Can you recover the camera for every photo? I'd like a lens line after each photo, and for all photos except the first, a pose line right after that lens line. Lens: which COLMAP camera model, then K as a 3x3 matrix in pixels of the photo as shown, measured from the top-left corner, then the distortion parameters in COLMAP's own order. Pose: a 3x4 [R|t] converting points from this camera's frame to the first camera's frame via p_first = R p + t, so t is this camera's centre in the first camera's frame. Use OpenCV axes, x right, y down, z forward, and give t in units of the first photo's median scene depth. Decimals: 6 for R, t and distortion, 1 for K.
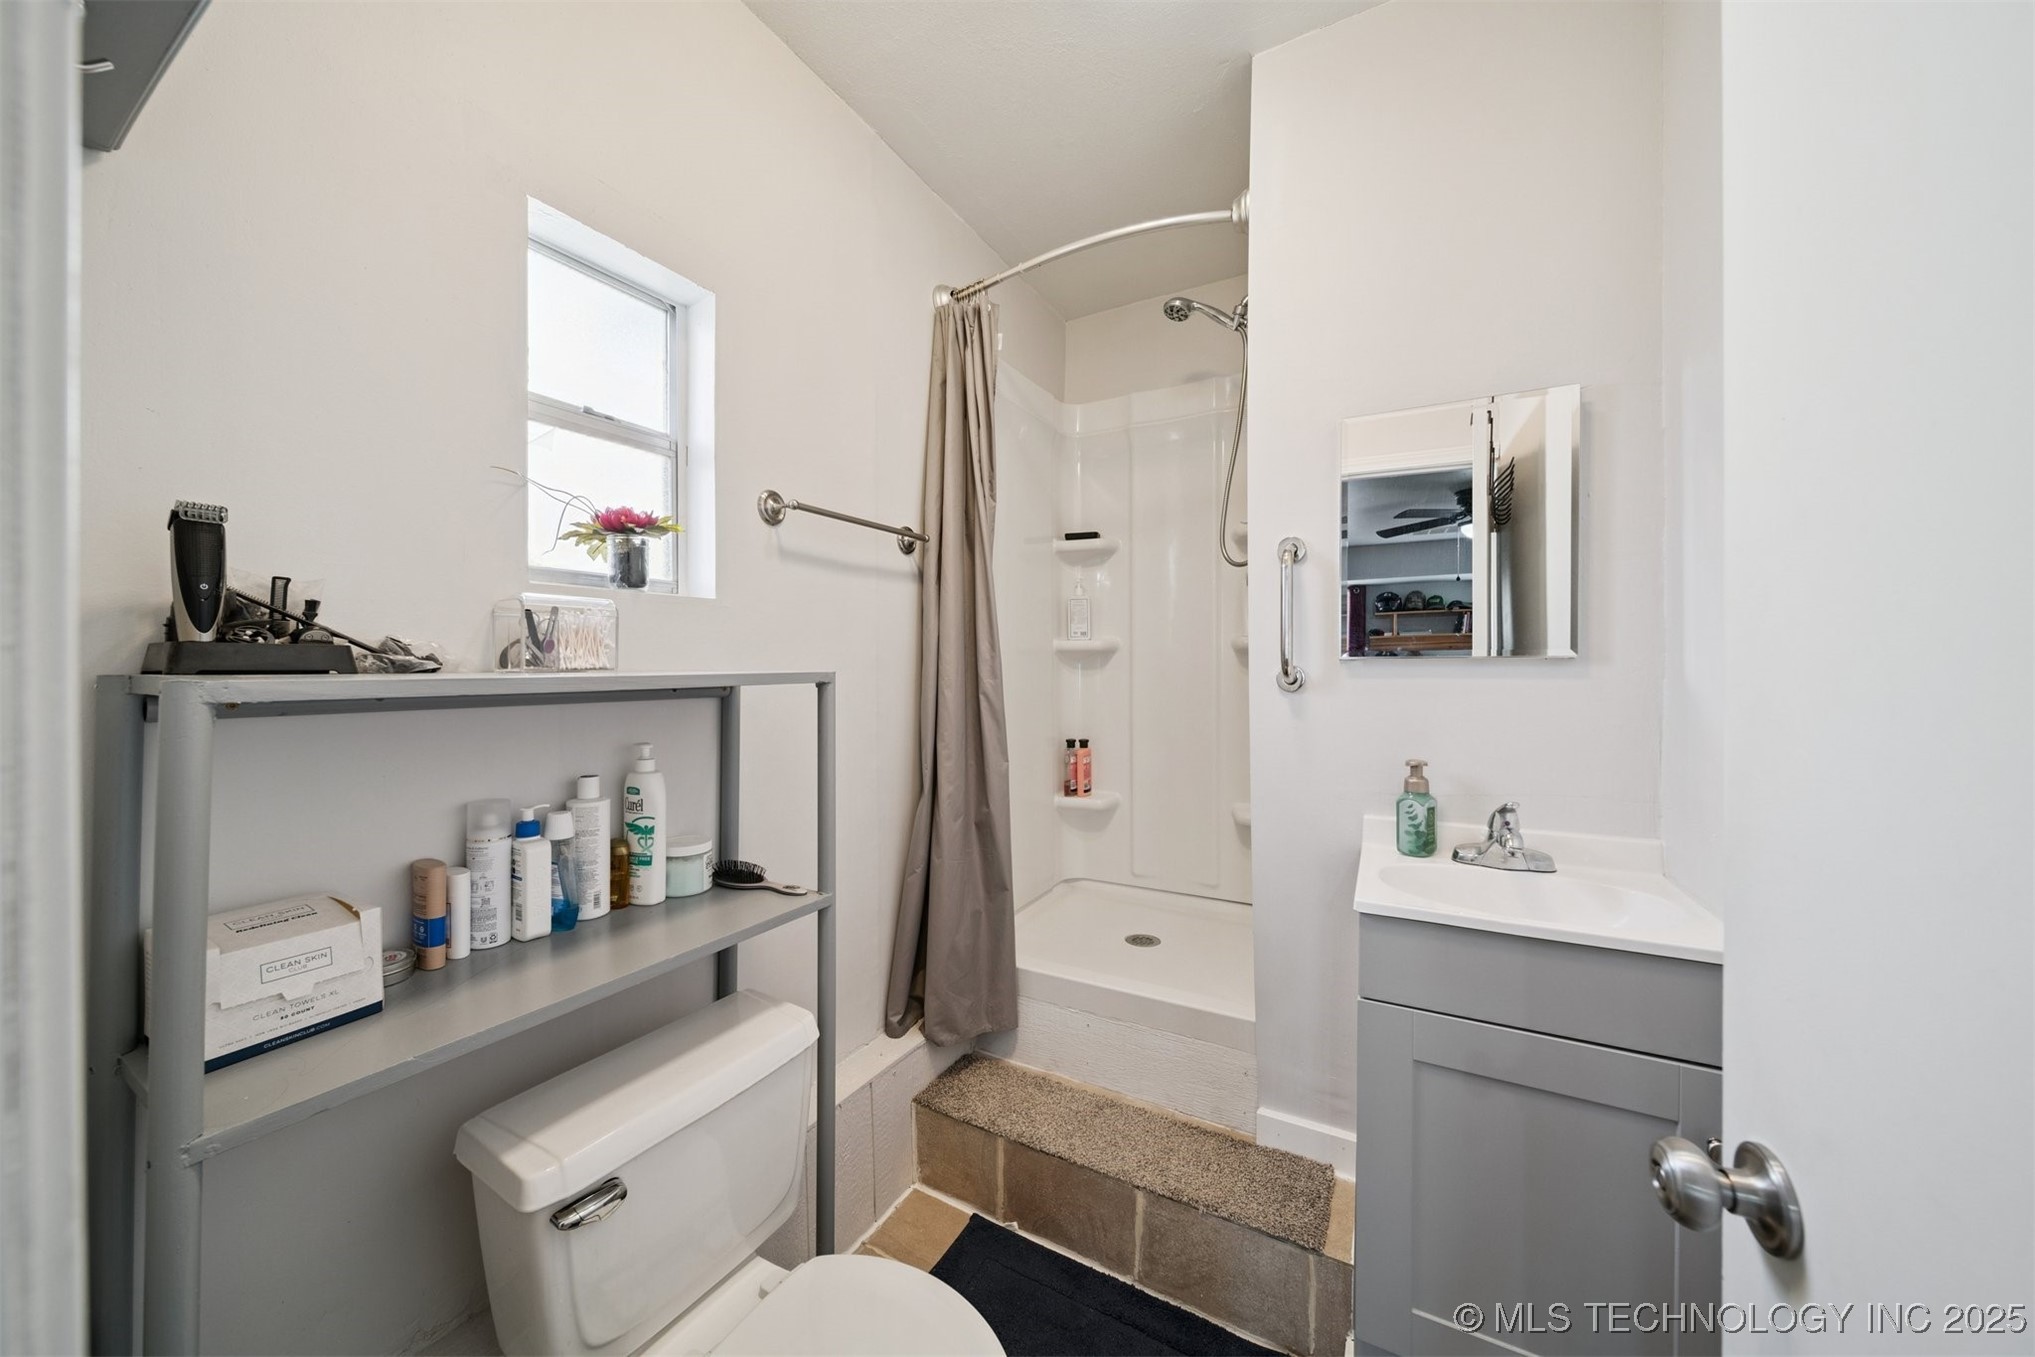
lens RADIAL K [[713.4, 0, 996.2], [0, 713.4, 671.8], [0, 0, 1]] dist [0.003103, -0.002422]
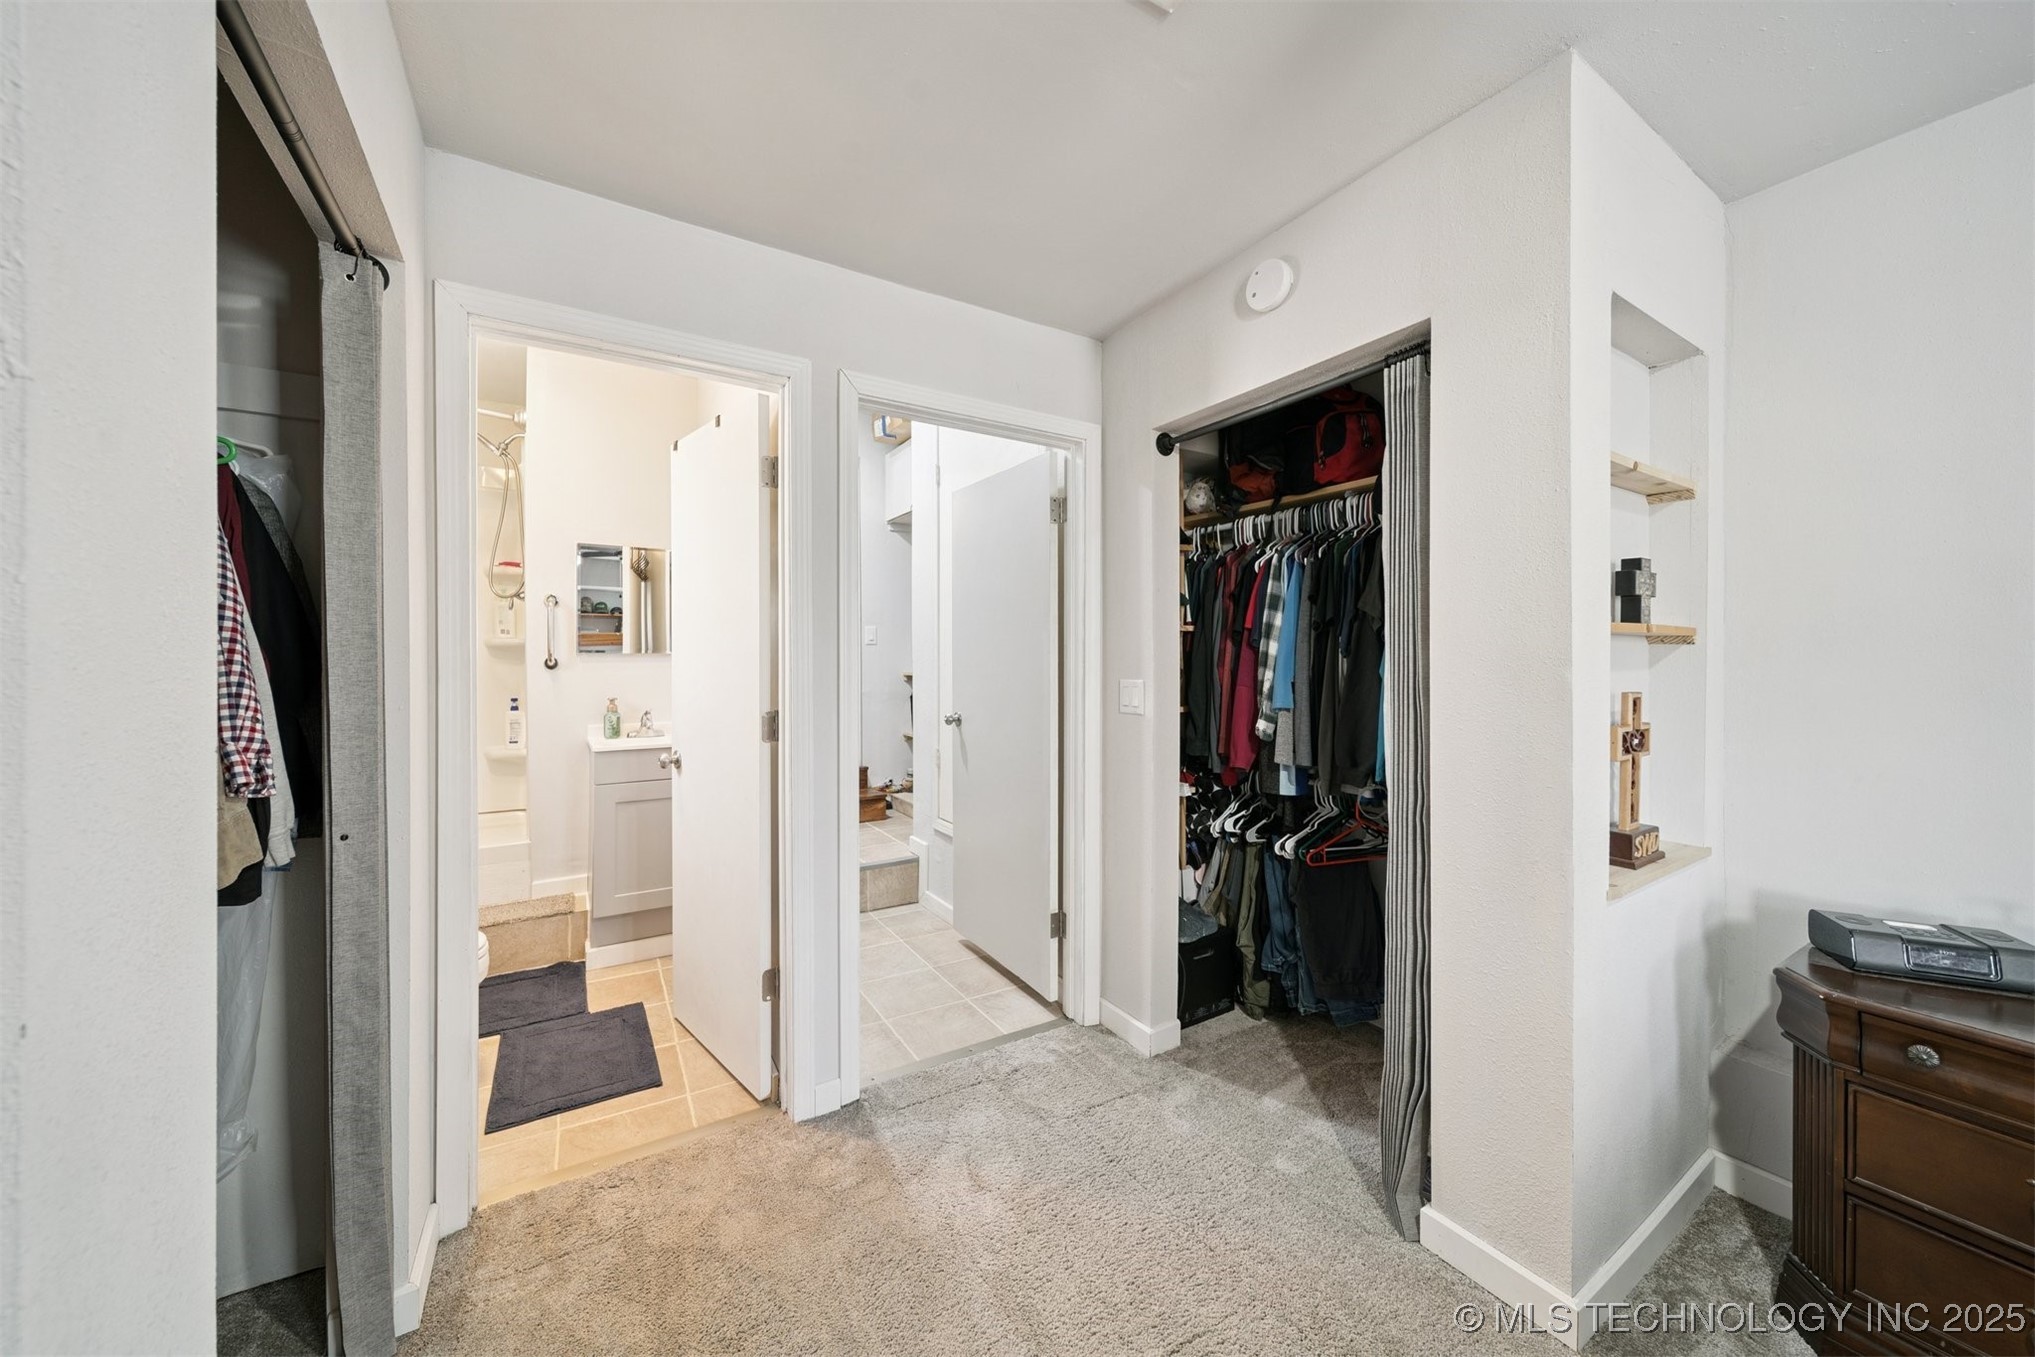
lens RADIAL K [[713.4, 0, 996.2], [0, 713.4, 671.8], [0, 0, 1]] dist [0.003103, -0.002422]
pose [[0.482123, -0.006443, 0.876080, -0.756775], [-0.004321, 0.999943, 0.009732, 0.010773], [-0.876093, -0.008478, 0.482068, -1.088604]]
